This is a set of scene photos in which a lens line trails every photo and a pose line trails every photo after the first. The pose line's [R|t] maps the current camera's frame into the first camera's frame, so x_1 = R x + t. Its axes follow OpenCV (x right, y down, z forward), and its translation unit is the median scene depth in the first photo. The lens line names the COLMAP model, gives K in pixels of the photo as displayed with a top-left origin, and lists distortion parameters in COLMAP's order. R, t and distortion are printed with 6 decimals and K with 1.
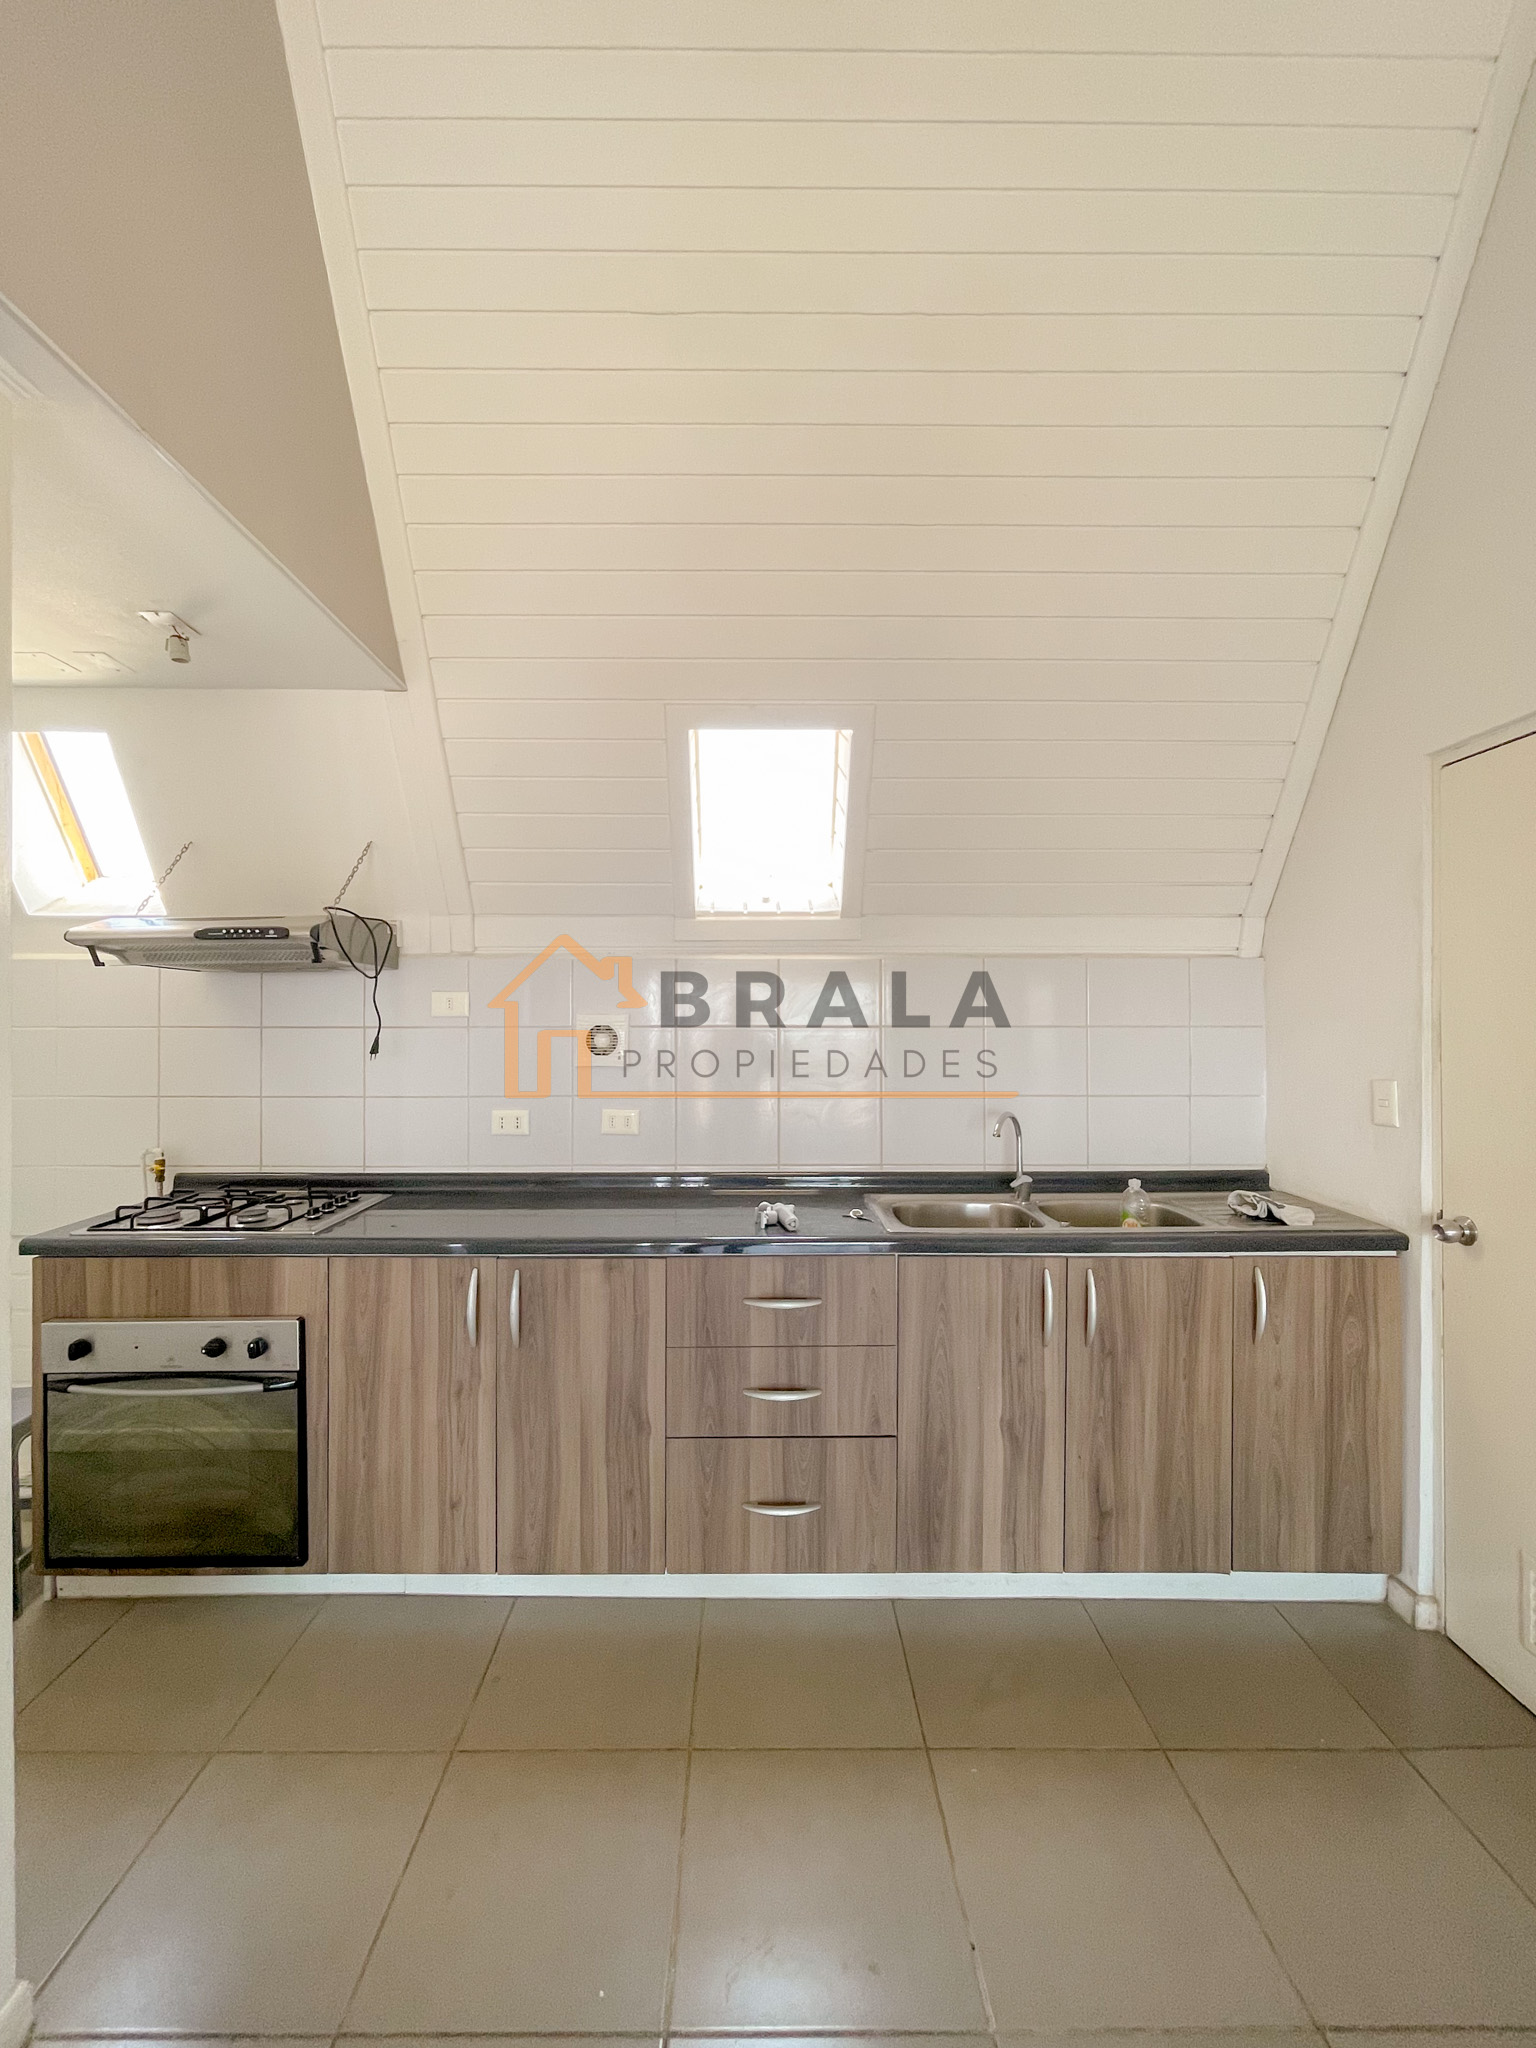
lens RADIAL K [[882.9, 0, 769.2], [0, 882.9, 1011.6], [0, 0, 1]] dist [-0.003318, 0.001497]
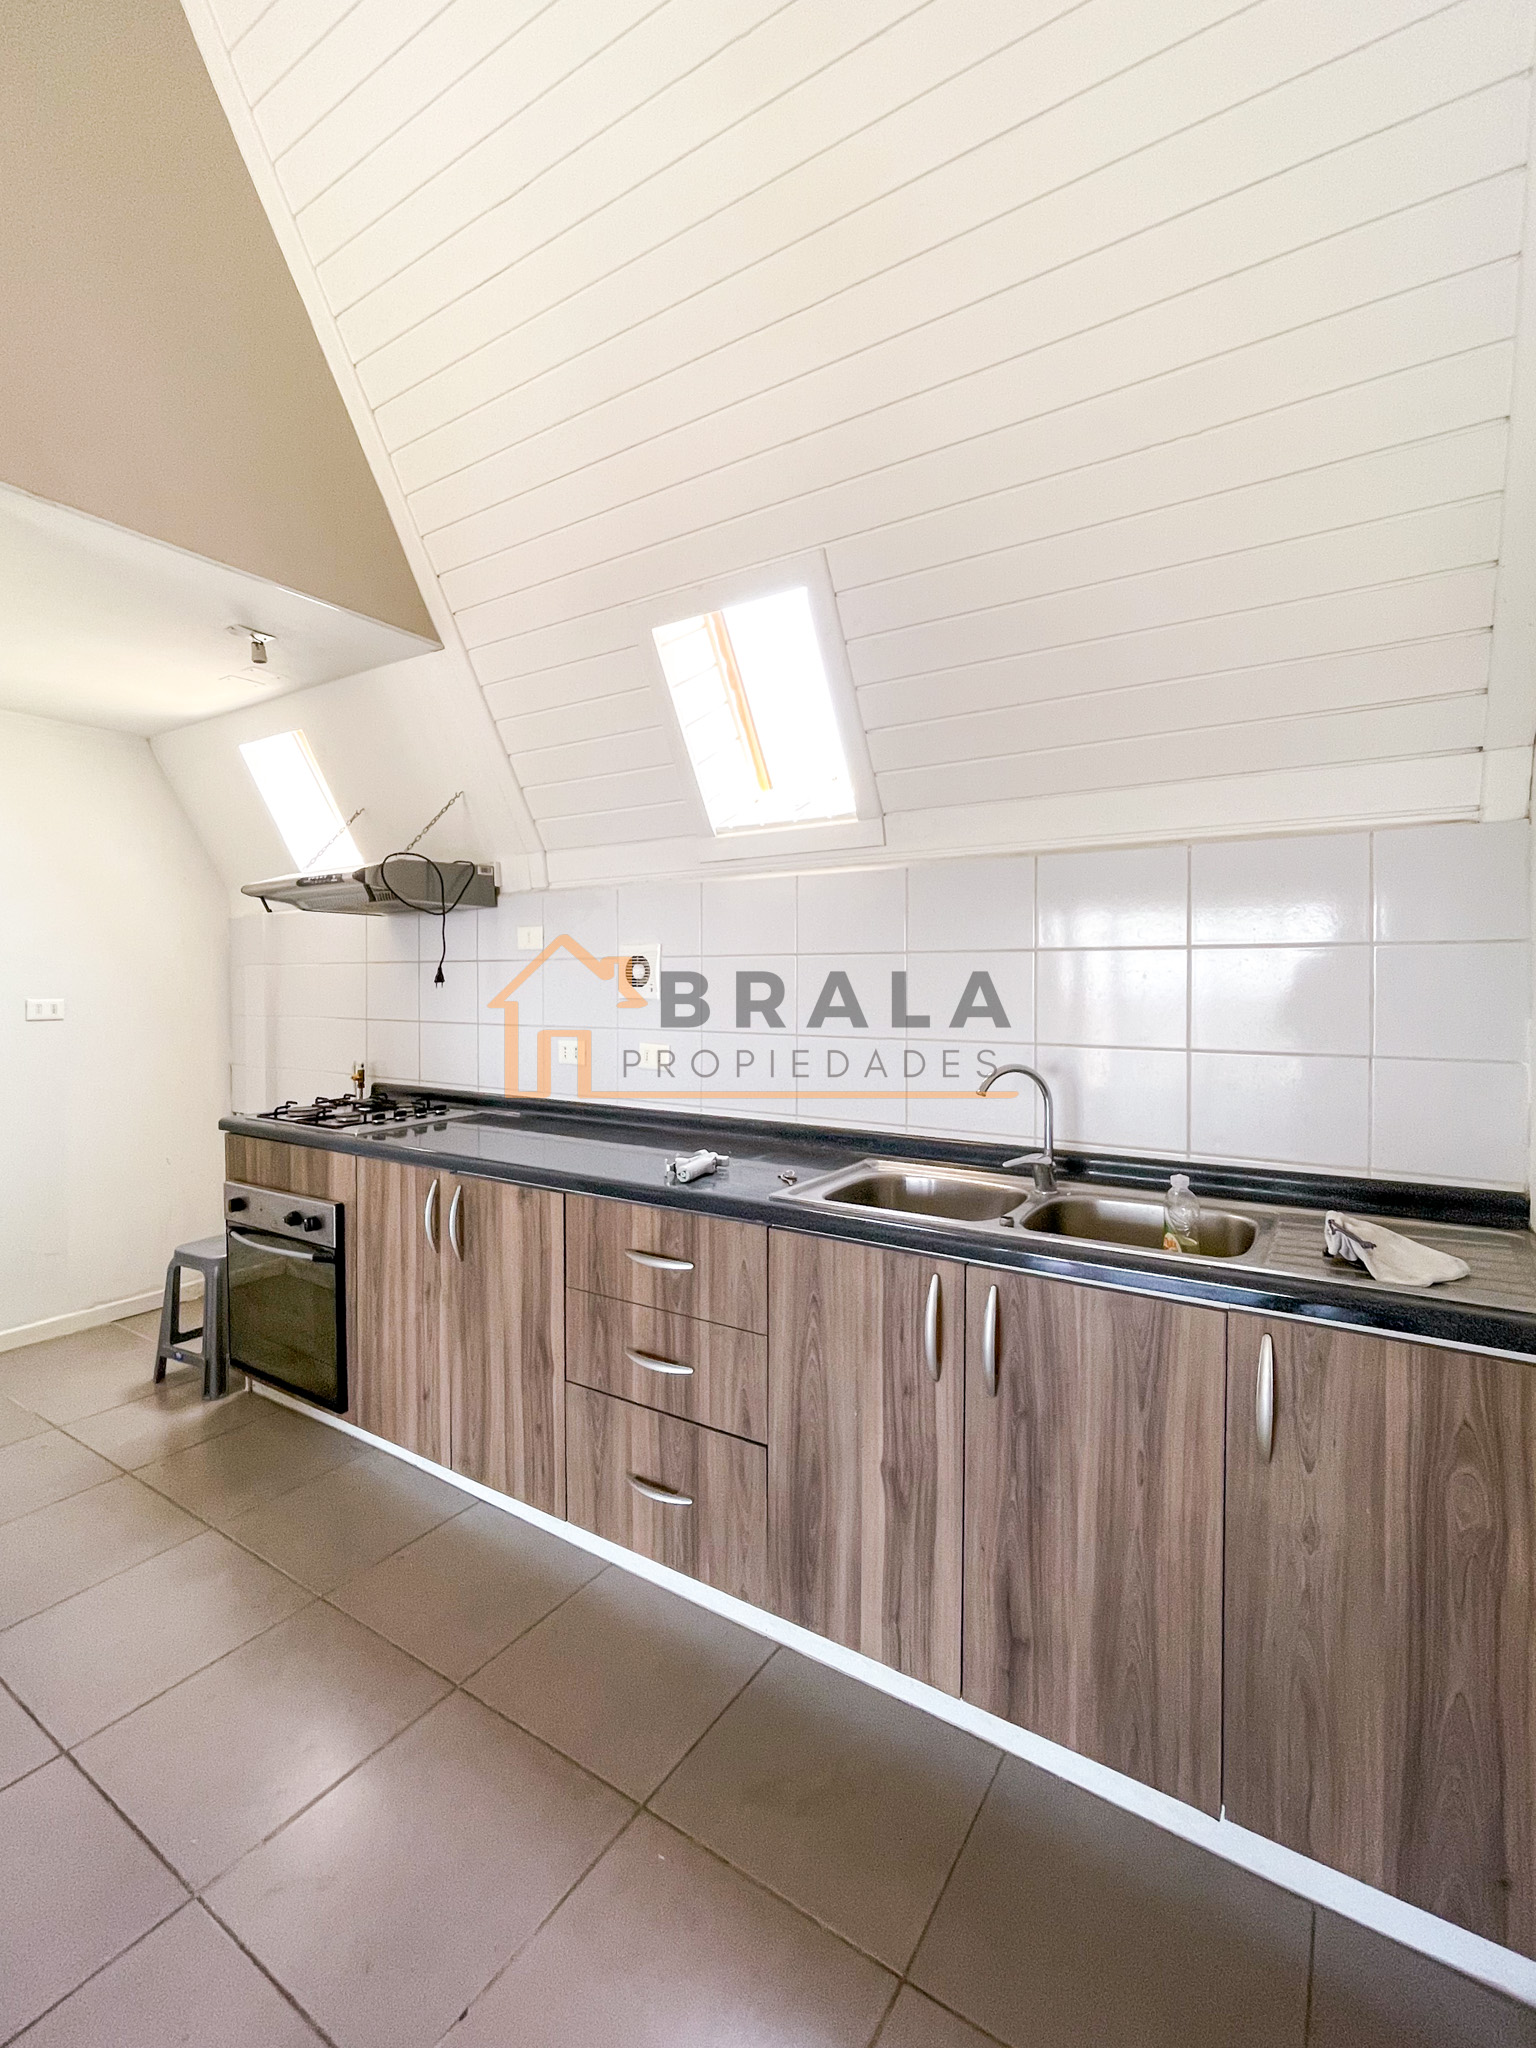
lens RADIAL K [[946.5, 0, 764.0], [0, 946.5, 983.1], [0, 0, 1]] dist [-0.000720, -0.000663]
pose [[0.822636, 0.000299, -0.568568, 0.637950], [0.009187, 0.999862, 0.013818, 0.039873], [0.568494, -0.016591, 0.822520, 0.283873]]
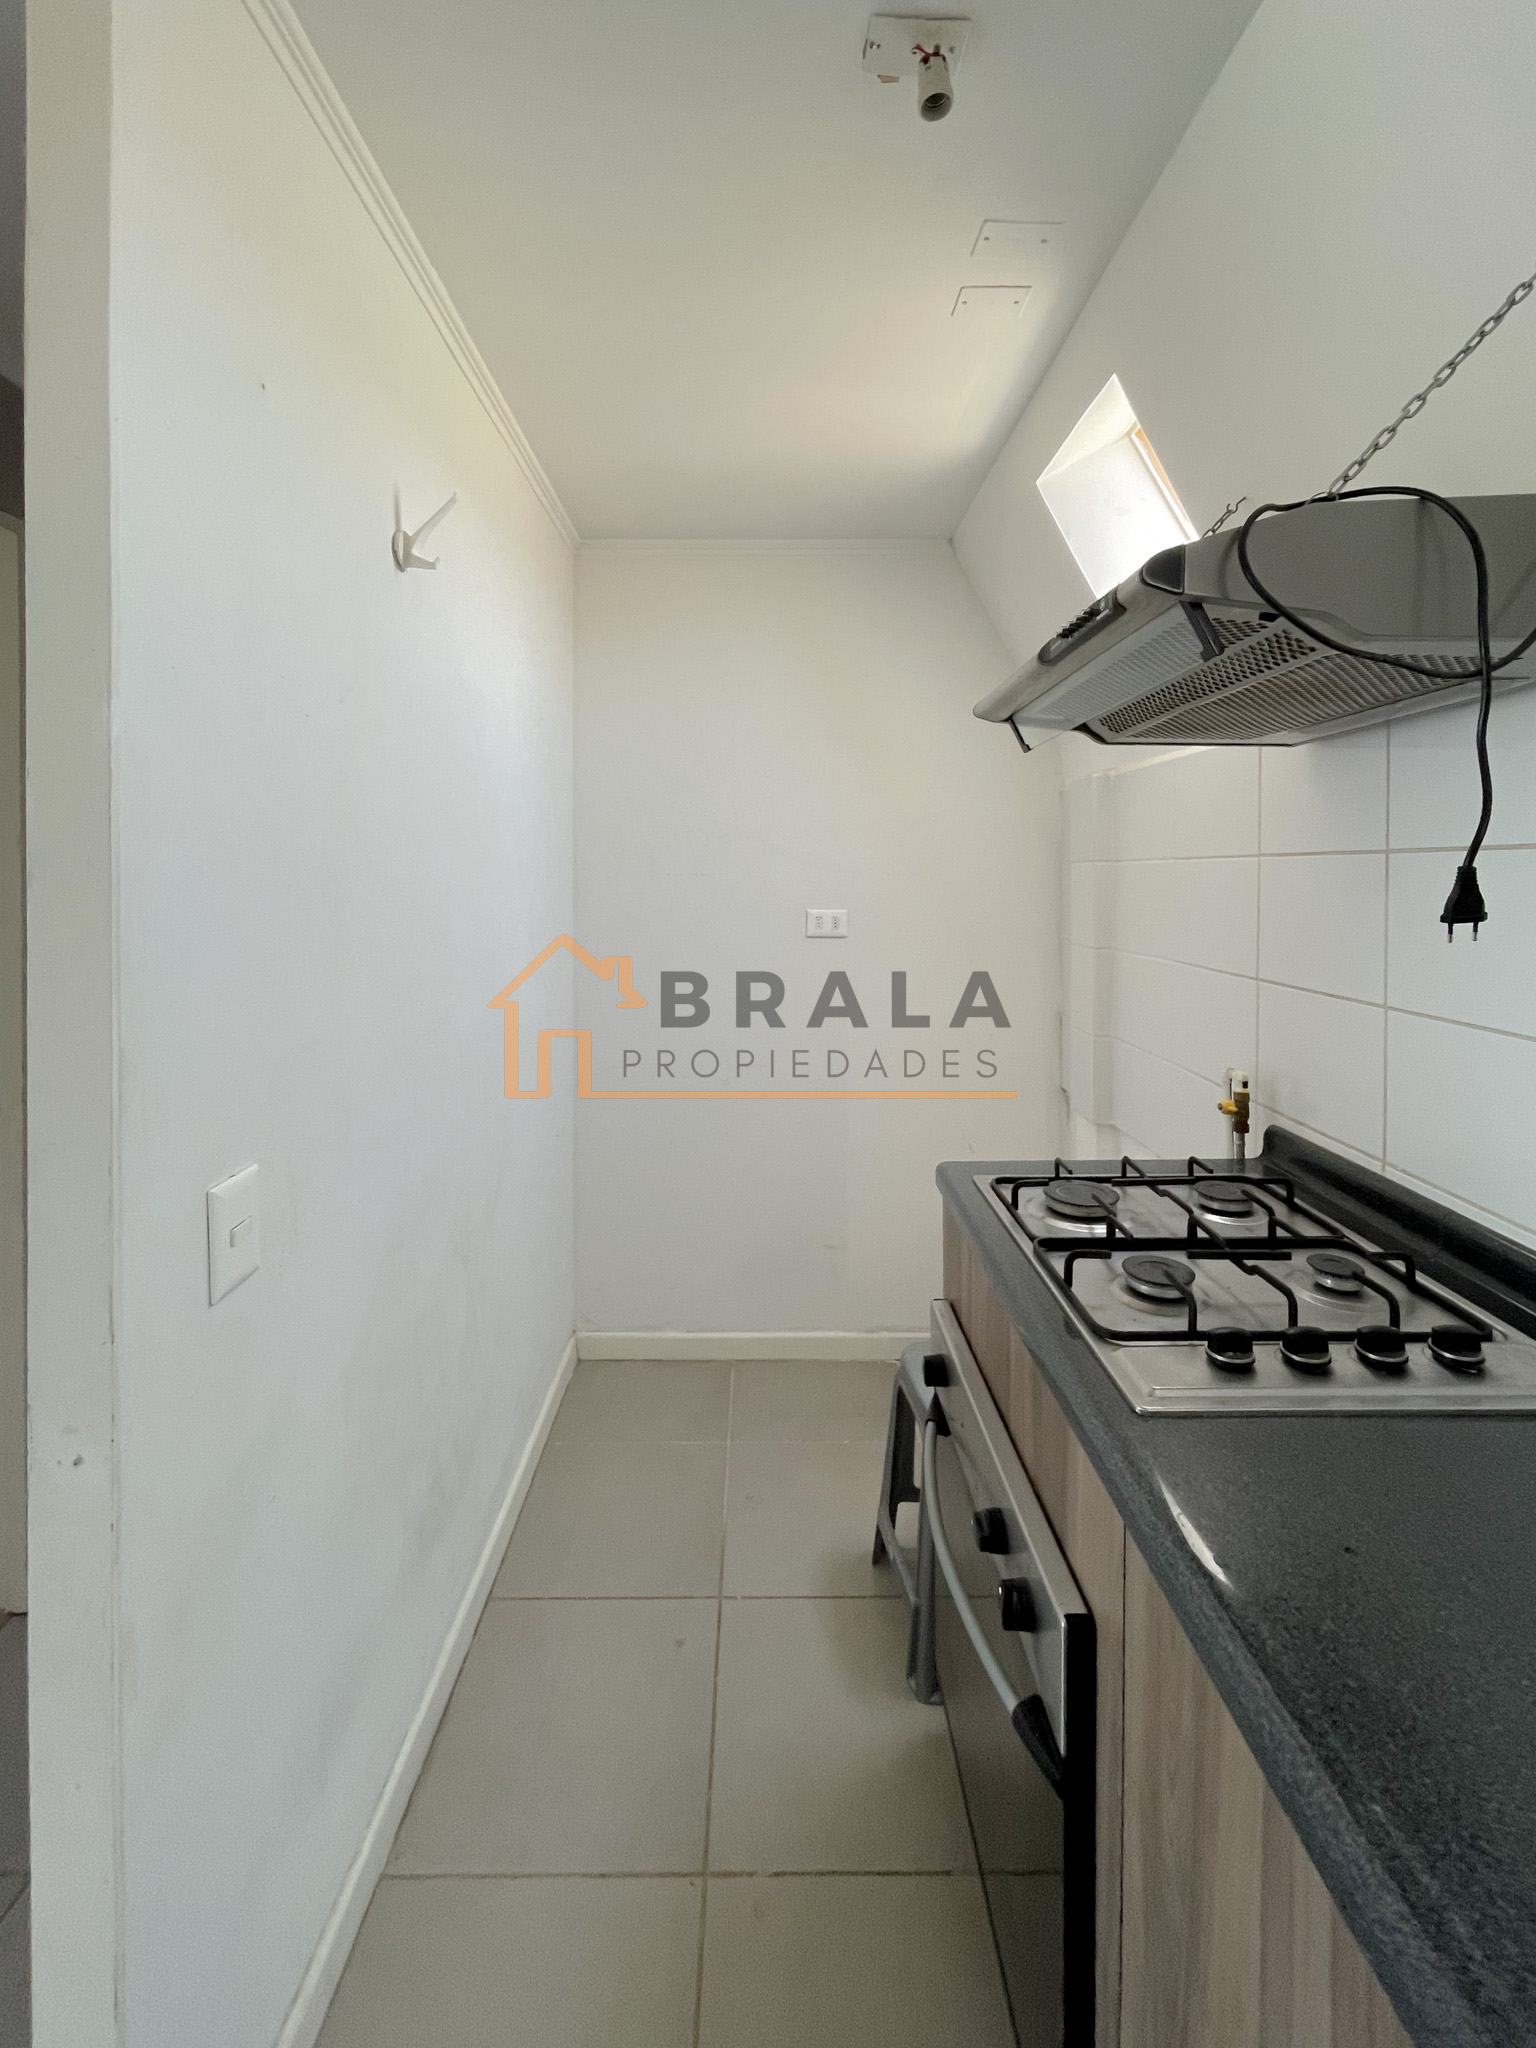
lens RADIAL K [[882.9, 0, 769.6], [0, 882.9, 881.0], [0, 0, 1]] dist [-0.003318, 0.001497]
pose [[-0.006539, 0.006532, -0.999957, -0.158389], [0.009917, 0.999930, 0.006467, 0.032783], [0.999929, -0.009874, -0.006604, 0.857253]]
